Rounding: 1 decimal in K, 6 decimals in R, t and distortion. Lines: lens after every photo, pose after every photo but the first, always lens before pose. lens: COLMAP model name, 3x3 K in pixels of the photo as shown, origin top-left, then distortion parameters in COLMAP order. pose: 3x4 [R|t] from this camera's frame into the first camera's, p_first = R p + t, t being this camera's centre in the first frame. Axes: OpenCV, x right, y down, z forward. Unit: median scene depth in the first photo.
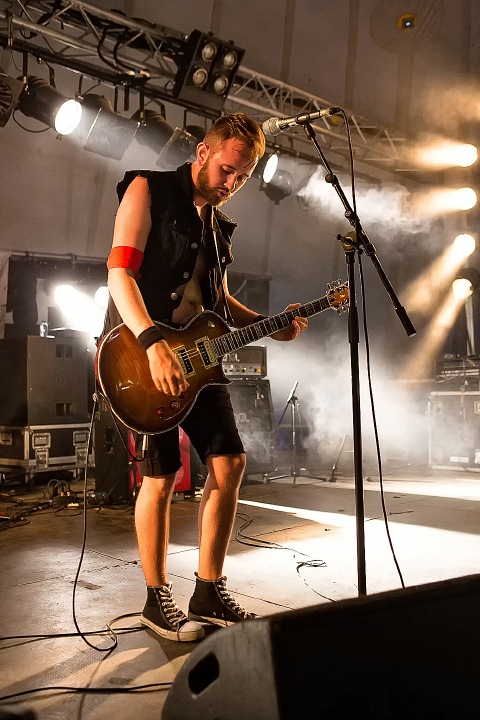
lens RADIAL K [[688.4, 0, 249.2], [0, 688.4, 350.7], [0, 0, 1]] dist [-0.021643, 0.000000]
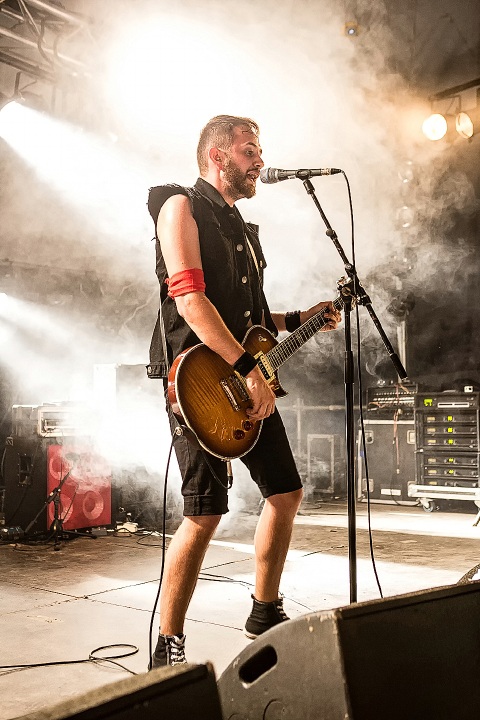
lens RADIAL K [[821.0, 0, 246.2], [0, 821.0, 351.9], [0, 0, 1]] dist [0.013205, 0.000000]
pose [[0.987921, 0.029681, 0.152089, -0.082166], [-0.027617, 0.999496, -0.015670, -0.013876], [-0.152477, 0.011281, 0.988243, -0.109816]]
